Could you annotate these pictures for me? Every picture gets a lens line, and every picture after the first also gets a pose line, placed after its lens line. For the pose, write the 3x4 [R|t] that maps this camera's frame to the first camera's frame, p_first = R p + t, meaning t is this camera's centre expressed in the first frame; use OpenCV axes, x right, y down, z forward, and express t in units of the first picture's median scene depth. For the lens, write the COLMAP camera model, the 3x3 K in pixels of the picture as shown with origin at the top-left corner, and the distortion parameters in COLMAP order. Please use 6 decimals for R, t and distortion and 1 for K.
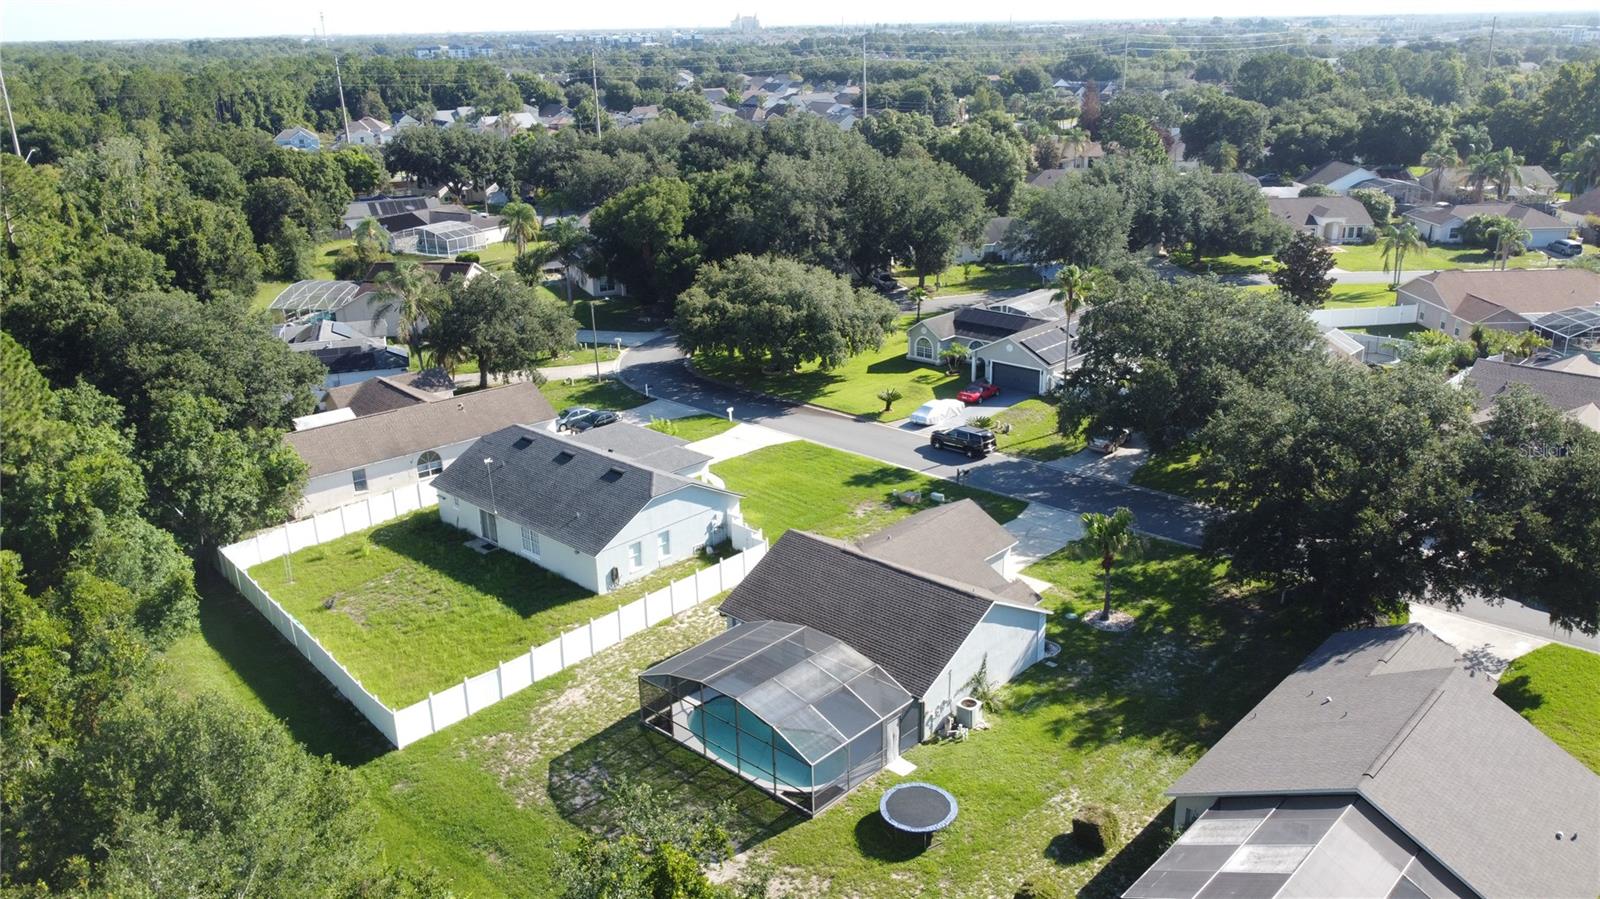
lens RADIAL K [[1206.4, 0, 792.9], [0, 1206.4, 447.7], [0, 0, 1]] dist [0.008557, -0.019681]
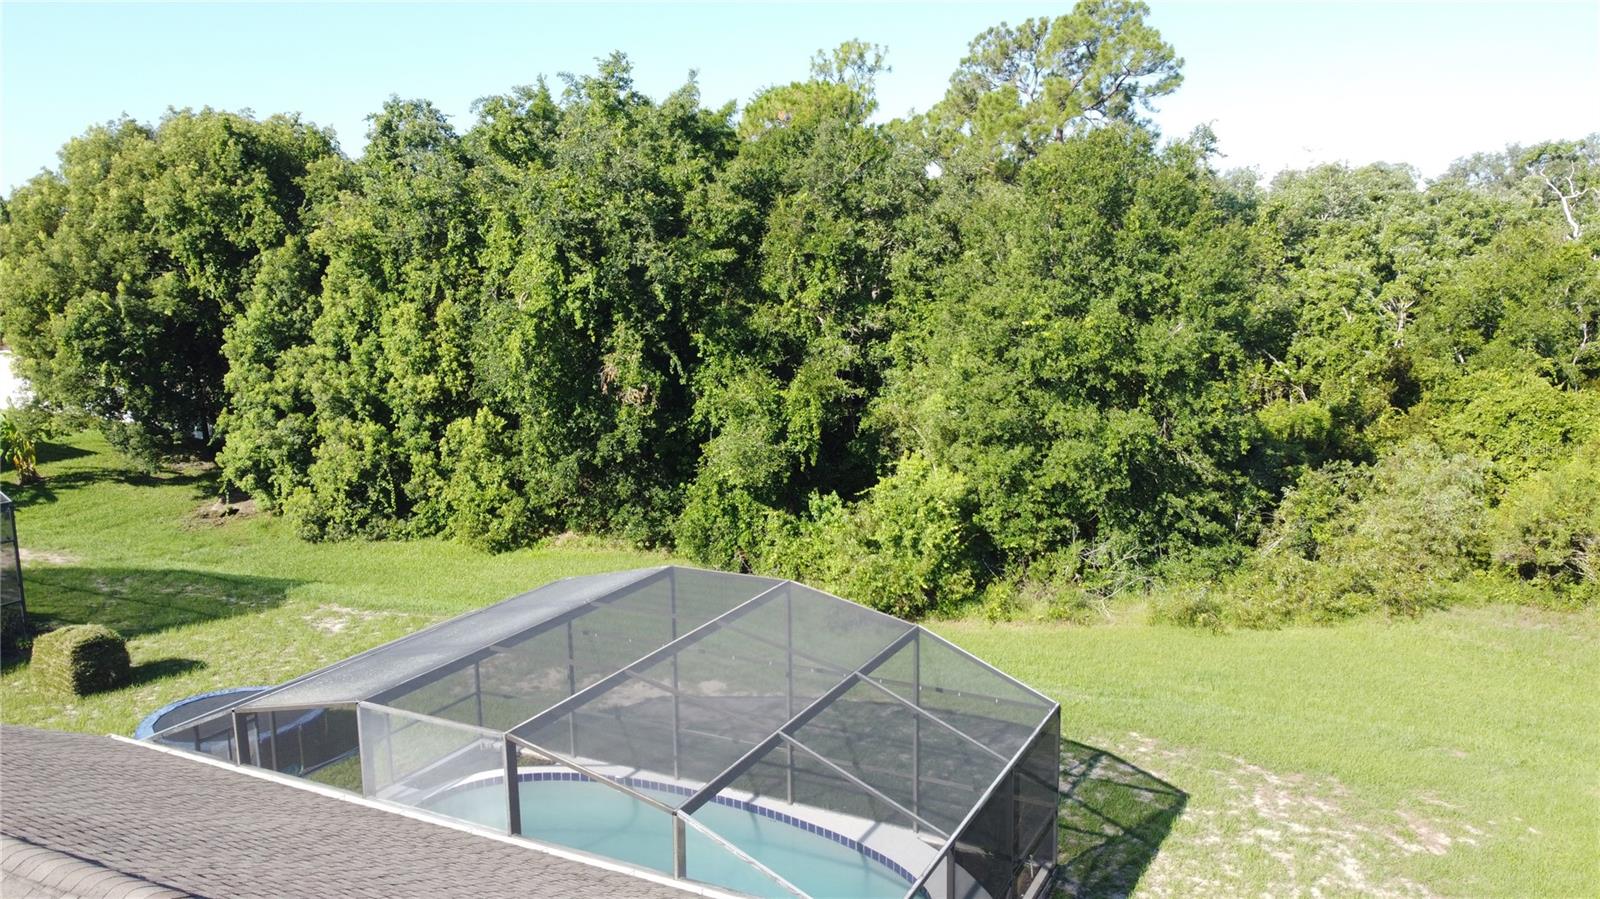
lens RADIAL K [[1206.4, 0, 801.3], [0, 1206.4, 456.1], [0, 0, 1]] dist [0.008557, -0.019681]
pose [[-0.957920, 0.082741, -0.274853, 0.009068], [-0.060117, 0.878483, 0.473975, -0.006243], [0.280671, 0.470554, -0.836542, 0.736652]]
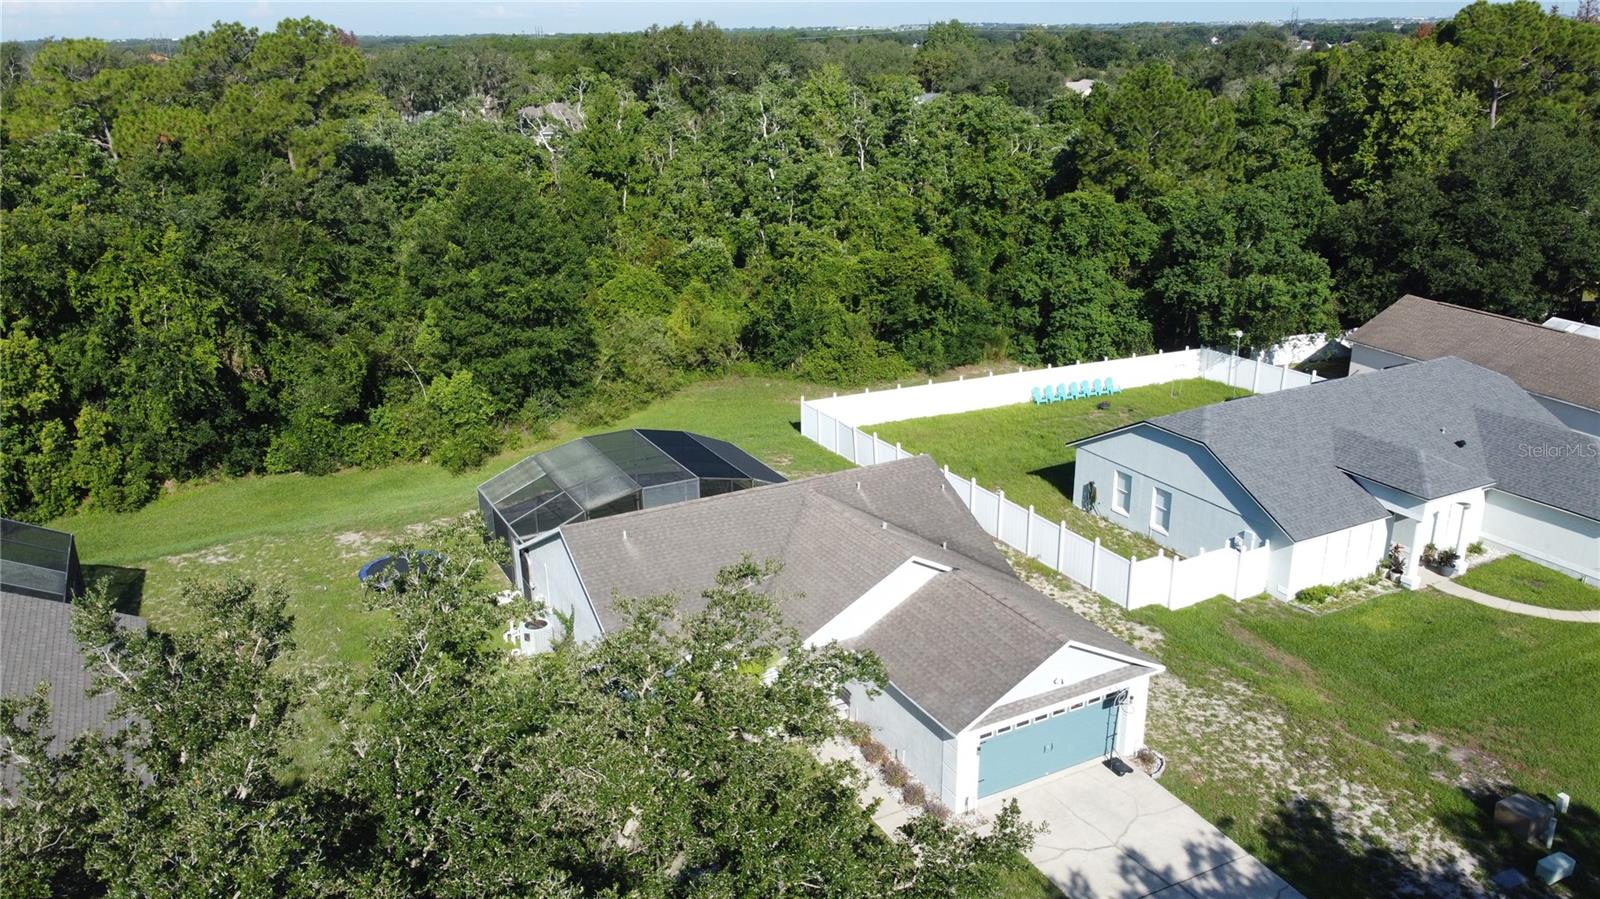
lens RADIAL K [[1206.4, 0, 800.5], [0, 1206.4, 447.8], [0, 0, 1]] dist [0.008557, -0.019681]
pose [[-0.317235, 0.332756, -0.888051, 0.416897], [-0.290813, 0.857171, 0.425072, -0.134546], [0.902657, 0.393105, -0.175155, 0.739394]]
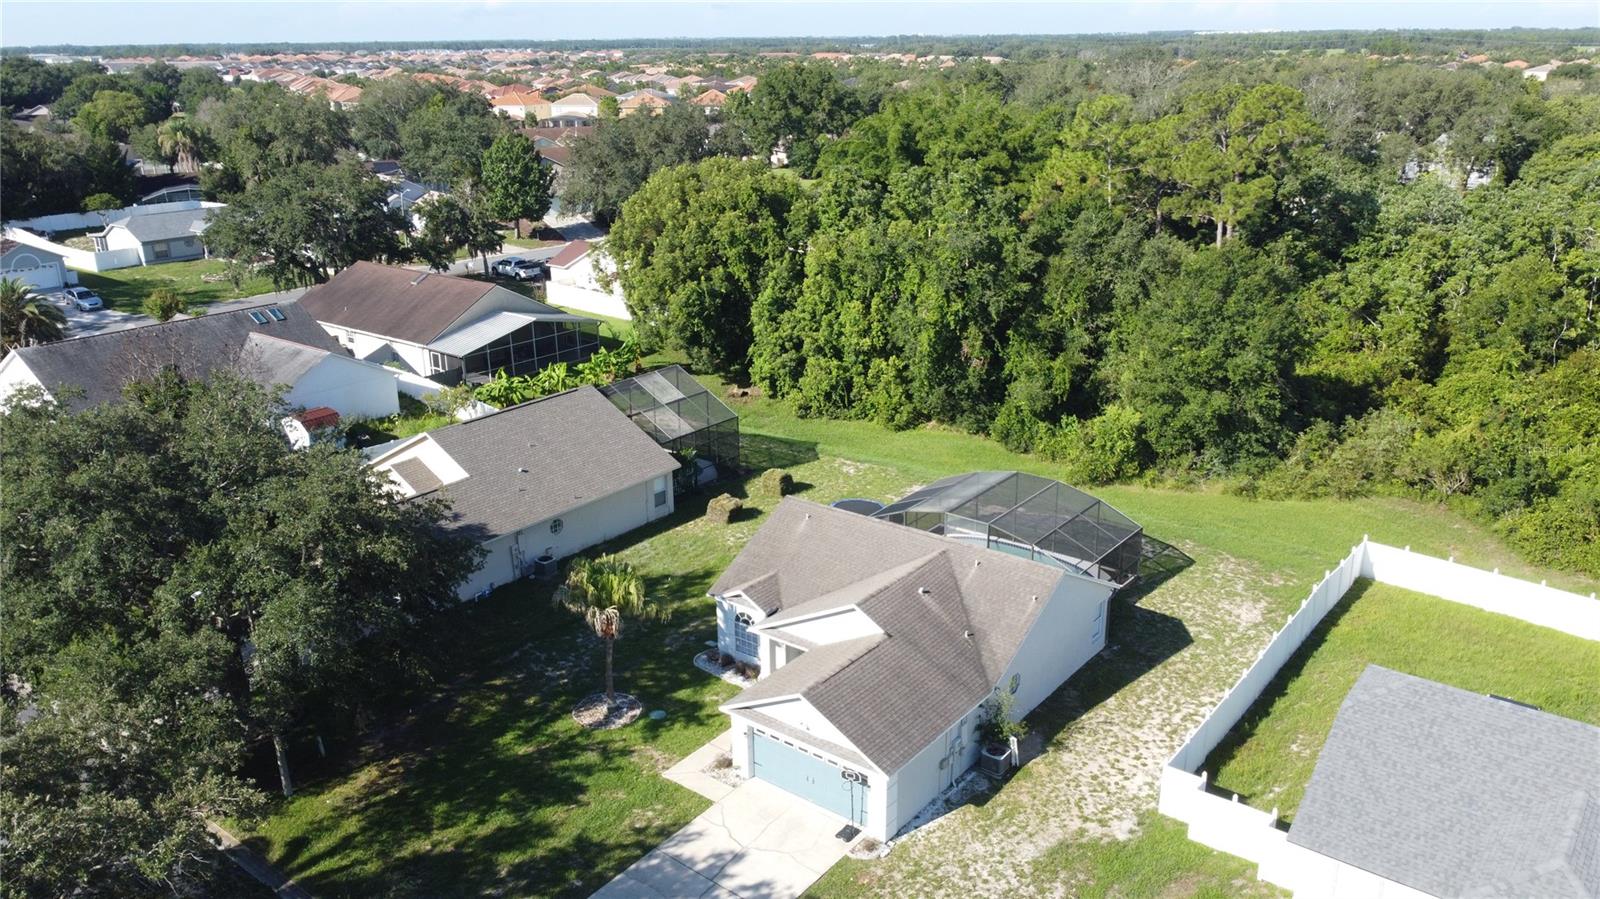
lens RADIAL K [[1206.4, 0, 799.3], [0, 1206.4, 461.5], [0, 0, 1]] dist [0.008557, -0.019681]
pose [[-0.995151, 0.061999, -0.076355, 0.138459], [0.001172, 0.783734, 0.621095, -0.289310], [0.098350, 0.617994, -0.780007, 1.045912]]
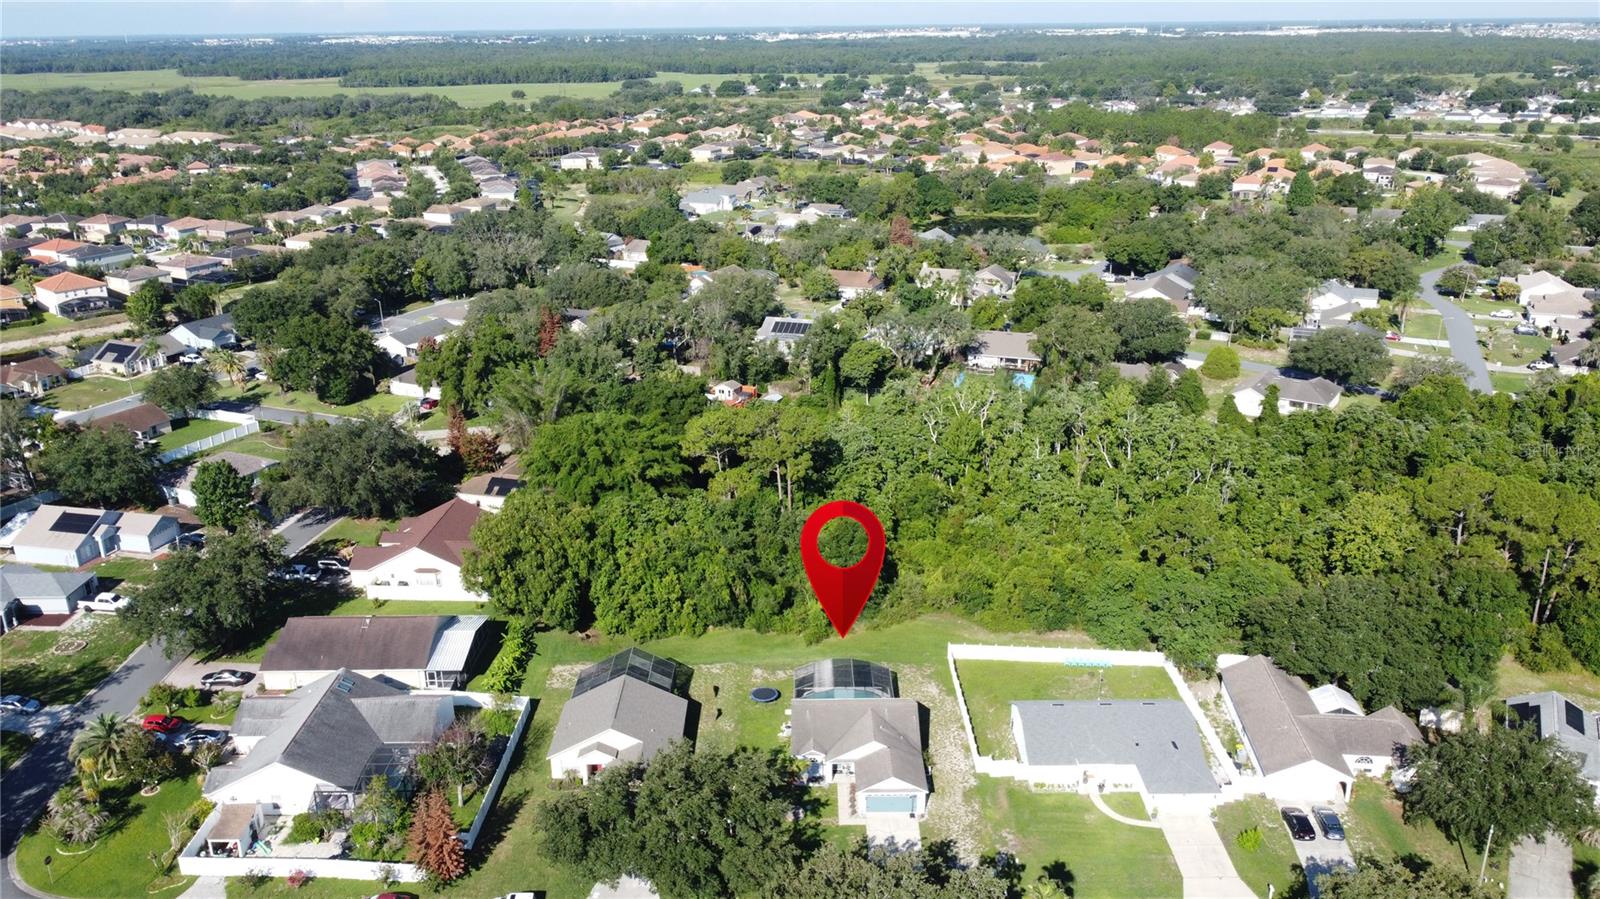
lens RADIAL K [[1206.4, 0, 799.7], [0, 1206.4, 449.6], [0, 0, 1]] dist [0.008557, -0.019681]
pose [[-0.725750, 0.257821, -0.637820, 0.895872], [-0.197353, 0.810131, 0.552033, -0.918785], [0.659043, 0.526514, -0.537071, 1.201676]]
